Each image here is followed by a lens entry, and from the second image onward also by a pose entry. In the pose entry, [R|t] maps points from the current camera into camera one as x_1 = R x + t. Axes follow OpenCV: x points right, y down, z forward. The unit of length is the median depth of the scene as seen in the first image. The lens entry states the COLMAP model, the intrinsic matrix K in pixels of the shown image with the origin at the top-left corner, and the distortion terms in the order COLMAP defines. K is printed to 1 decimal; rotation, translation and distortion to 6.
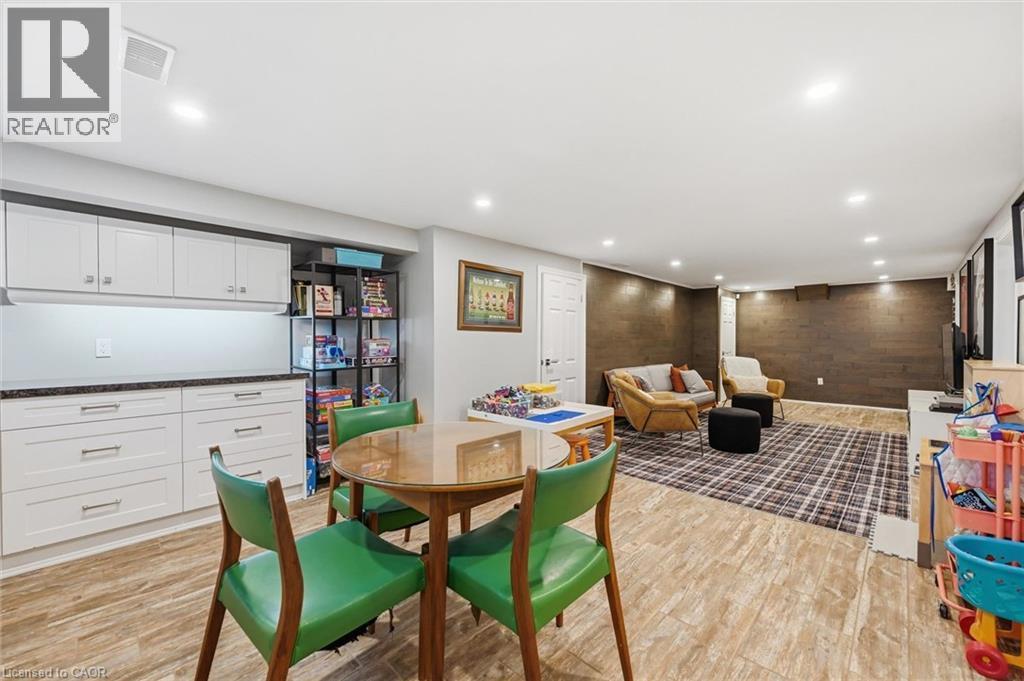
lens RADIAL K [[407.0, 0, 512.0], [0, 407.0, 340.5], [0, 0, 1]] dist [-0.001514, -0.000118]
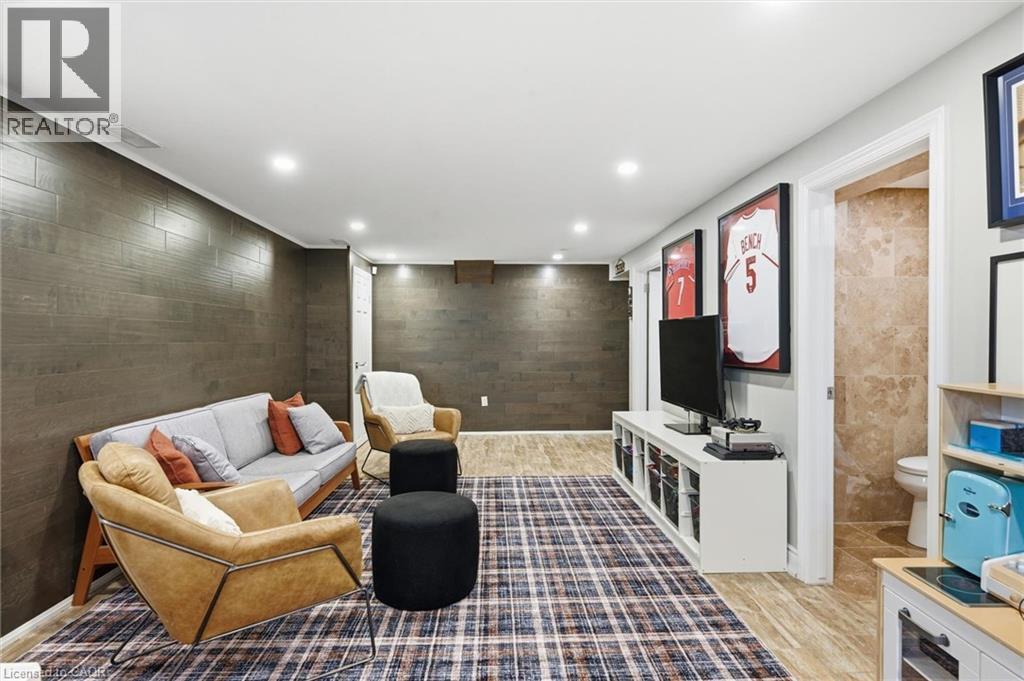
lens RADIAL K [[550.3, 0, 512.0], [0, 550.3, 340.5], [0, 0, 1]] dist [0.001008, 0.000406]
pose [[0.685479, -0.003499, 0.728084, 0.125862], [0.006523, 0.999978, -0.001335, -0.001701], [-0.728063, 0.005664, 0.685487, 0.373095]]
